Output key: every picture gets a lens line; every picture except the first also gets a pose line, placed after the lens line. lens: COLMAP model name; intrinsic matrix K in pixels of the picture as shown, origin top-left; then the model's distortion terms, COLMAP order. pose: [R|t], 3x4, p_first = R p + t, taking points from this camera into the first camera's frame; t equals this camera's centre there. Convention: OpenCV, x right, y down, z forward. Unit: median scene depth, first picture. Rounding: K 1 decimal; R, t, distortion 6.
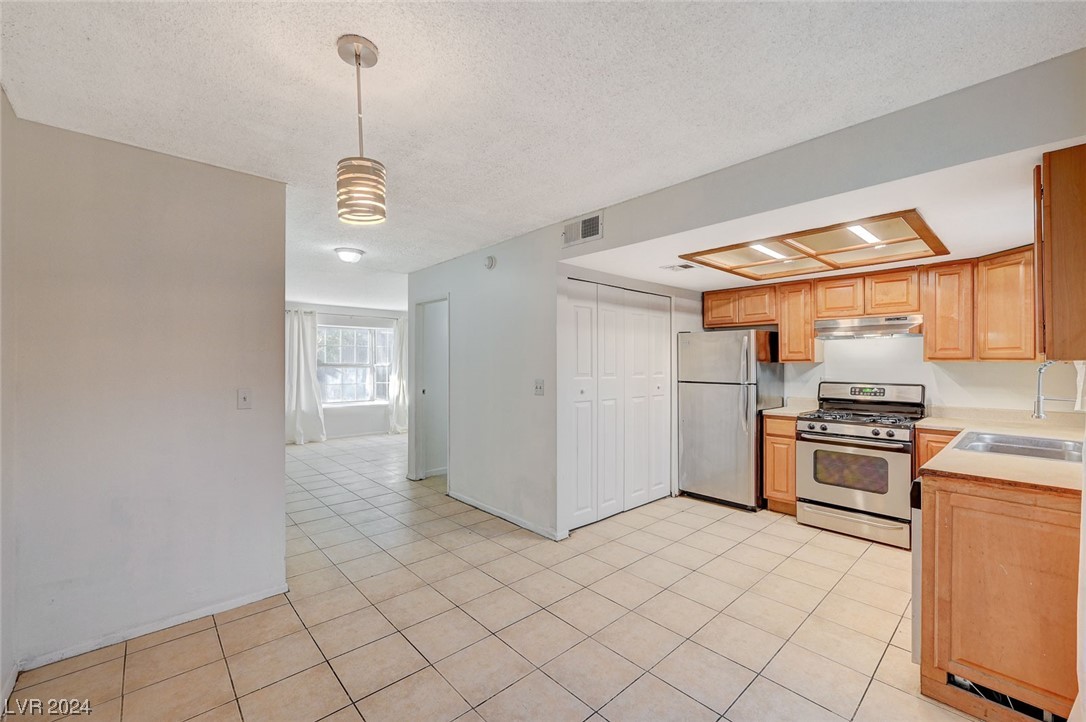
lens RADIAL K [[441.9, 0, 543.0], [0, 441.9, 361.0], [0, 0, 1]] dist [0.000333, 0.000111]
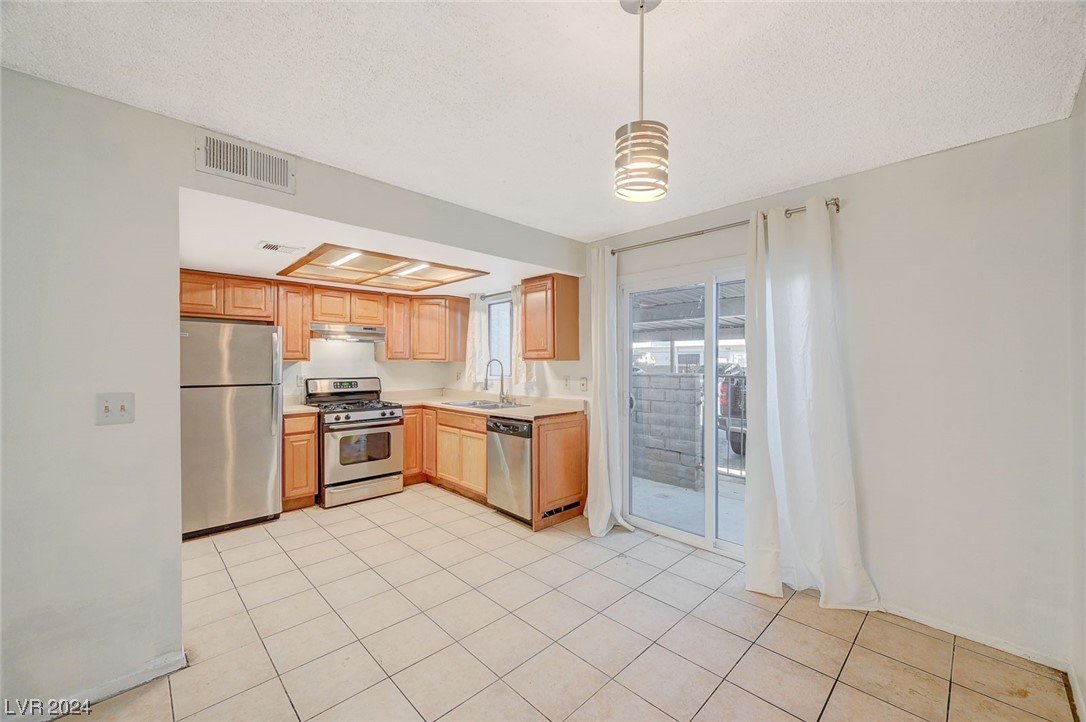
lens RADIAL K [[430.3, 0, 547.0], [0, 430.3, 362.8], [0, 0, 1]] dist [-0.003448, -0.000081]
pose [[-0.040639, -0.002748, 0.999170, -0.525487], [-0.006234, 0.999977, 0.002496, 0.000801], [-0.999154, -0.006128, -0.040655, 0.519063]]
